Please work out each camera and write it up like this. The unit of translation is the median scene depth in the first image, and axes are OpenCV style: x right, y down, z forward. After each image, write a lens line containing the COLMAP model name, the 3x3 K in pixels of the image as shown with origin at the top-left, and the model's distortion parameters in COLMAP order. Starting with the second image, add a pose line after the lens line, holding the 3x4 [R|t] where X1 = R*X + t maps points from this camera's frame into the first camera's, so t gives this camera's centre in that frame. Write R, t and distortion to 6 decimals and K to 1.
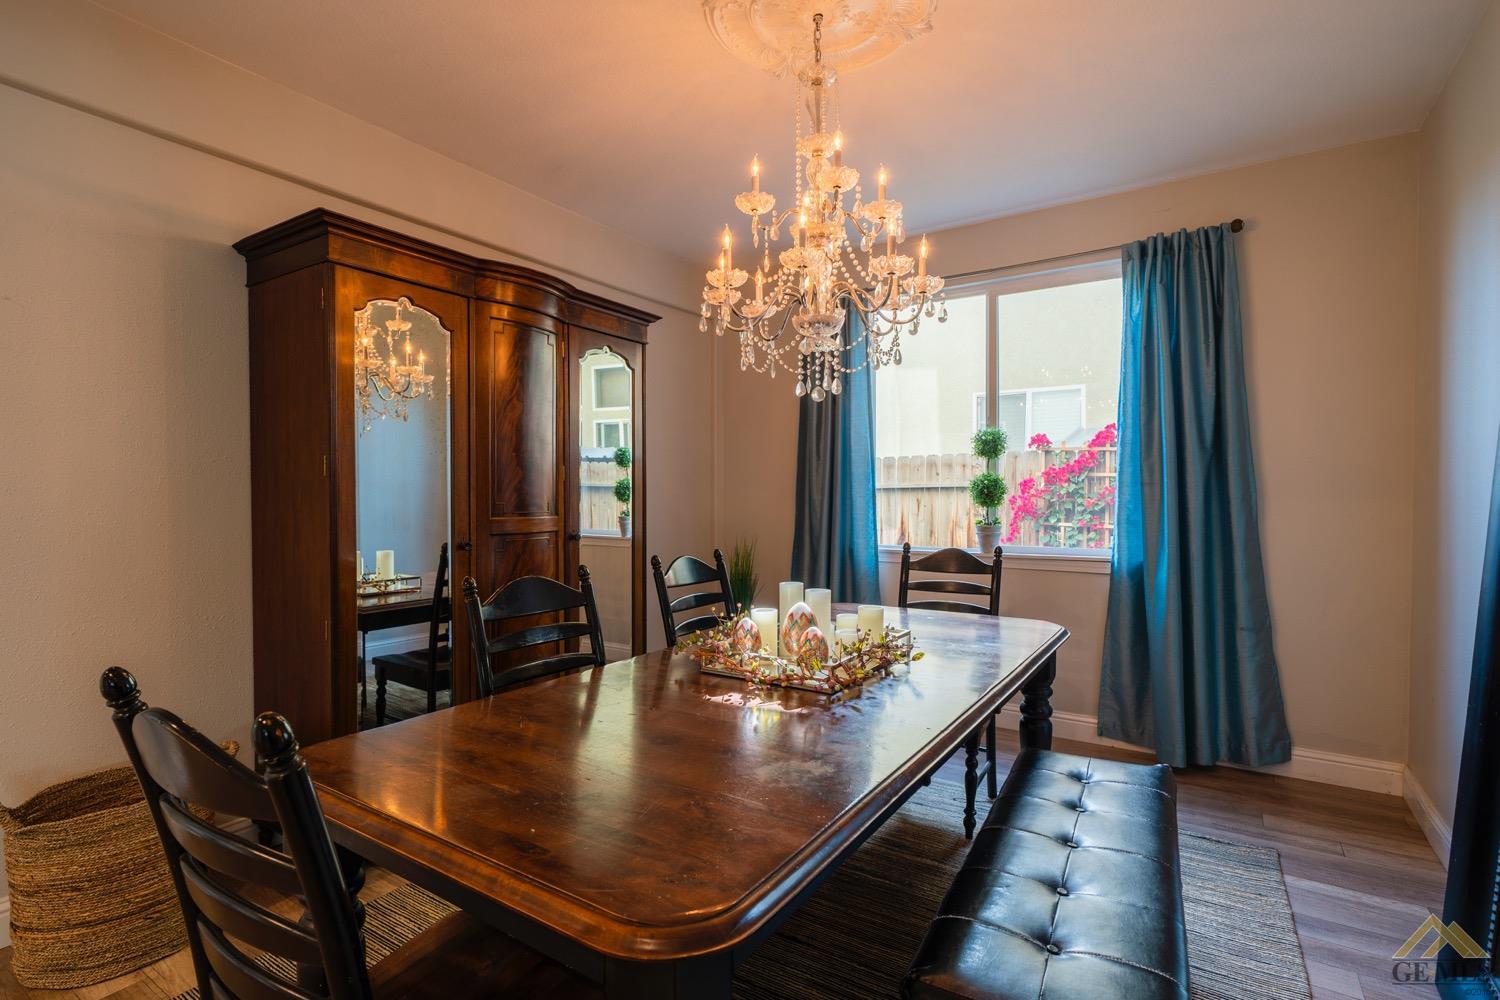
lens RADIAL K [[698.2, 0, 744.6], [0, 698.2, 486.3], [0, 0, 1]] dist [-0.002548, -0.000456]
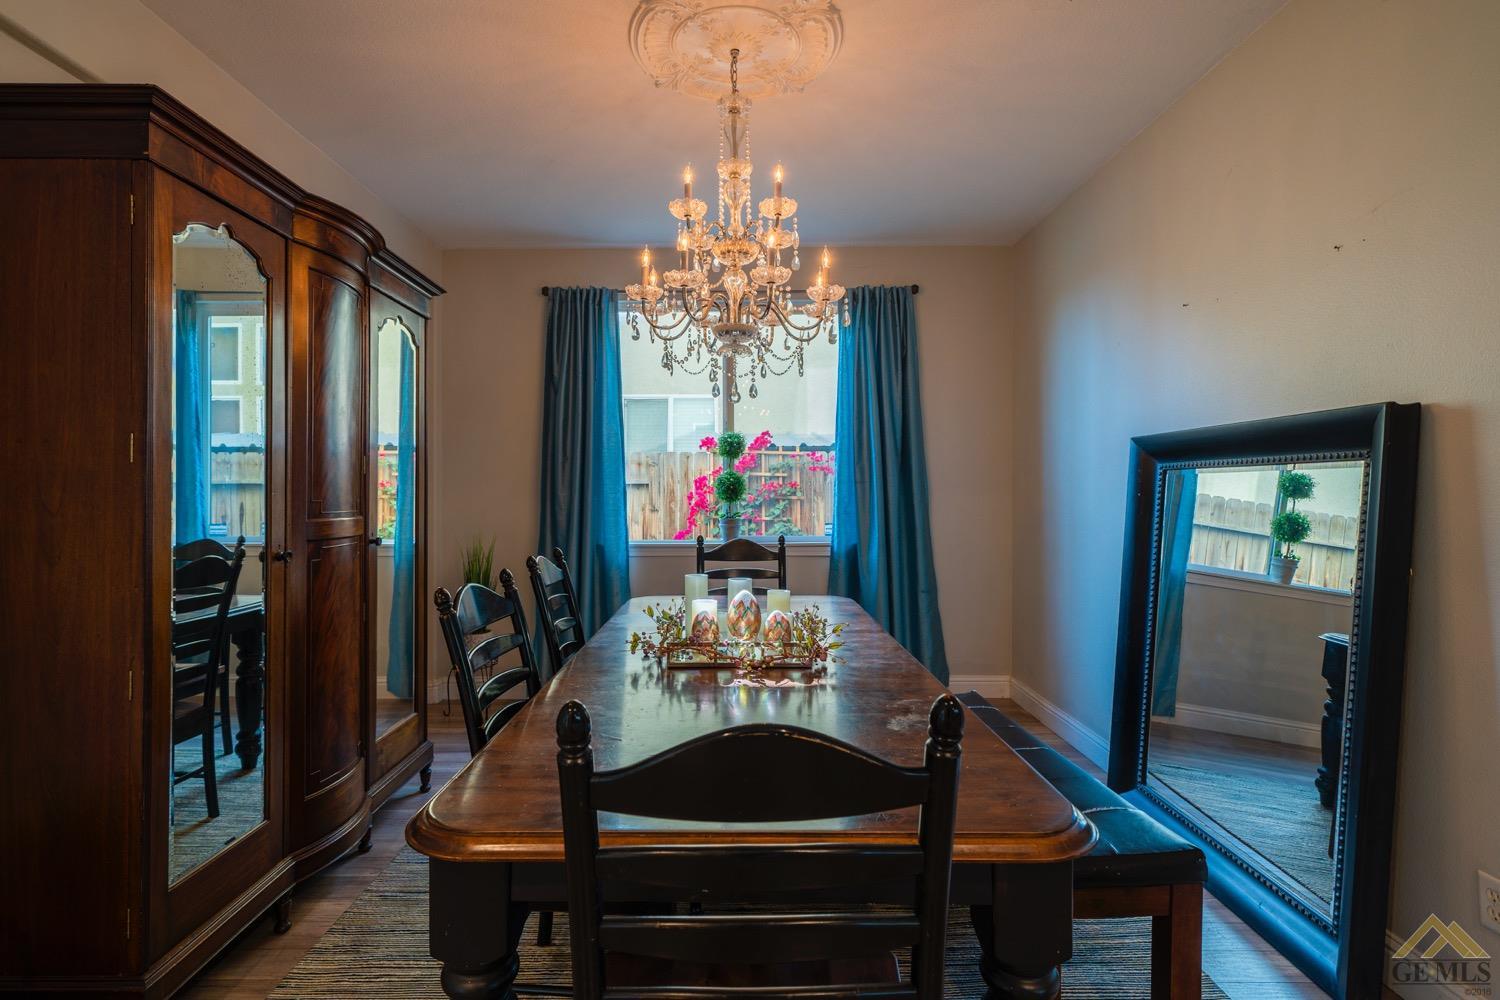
lens RADIAL K [[702.4, 0, 745.3], [0, 702.4, 467.8], [0, 0, 1]] dist [-0.000702, -0.000119]
pose [[0.840724, 0.016676, 0.541206, -0.287136], [-0.004638, 0.999711, -0.023599, 0.001323], [-0.541443, 0.017331, 0.840559, 0.050578]]
